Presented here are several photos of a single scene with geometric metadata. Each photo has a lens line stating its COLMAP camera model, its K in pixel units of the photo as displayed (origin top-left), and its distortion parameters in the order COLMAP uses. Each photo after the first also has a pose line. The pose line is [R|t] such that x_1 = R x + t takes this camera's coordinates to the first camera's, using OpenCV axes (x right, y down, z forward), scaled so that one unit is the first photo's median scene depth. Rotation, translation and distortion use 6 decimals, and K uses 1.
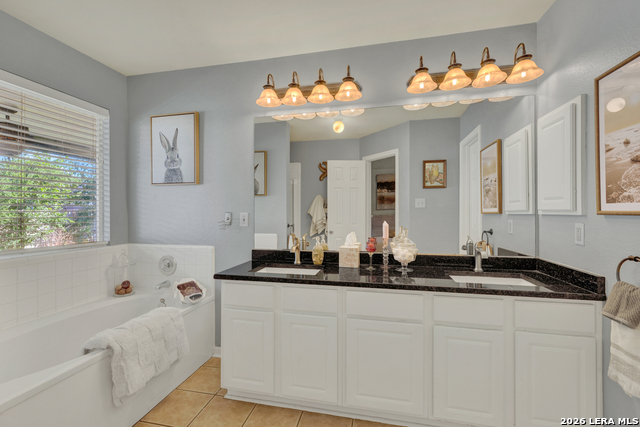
lens RADIAL K [[279.7, 0, 313.5], [0, 279.7, 214.5], [0, 0, 1]] dist [0.001398, 0.000347]
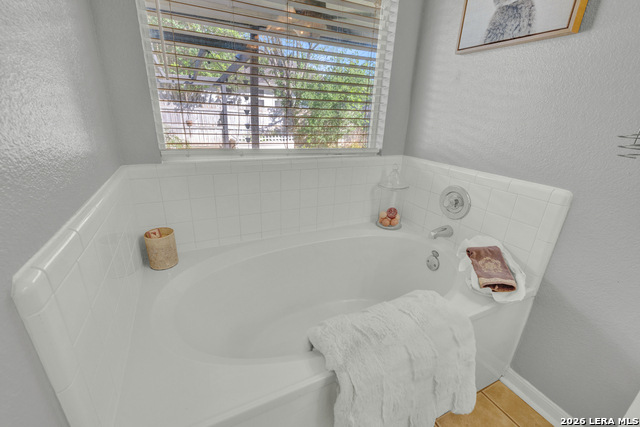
lens RADIAL K [[279.7, 0, 314.6], [0, 279.7, 211.9], [0, 0, 1]] dist [0.001398, 0.000347]
pose [[0.621084, 0.287691, -0.729033, -0.273517], [-0.045470, 0.941852, 0.332936, 0.016607], [0.782424, -0.173632, 0.598051, 0.419860]]
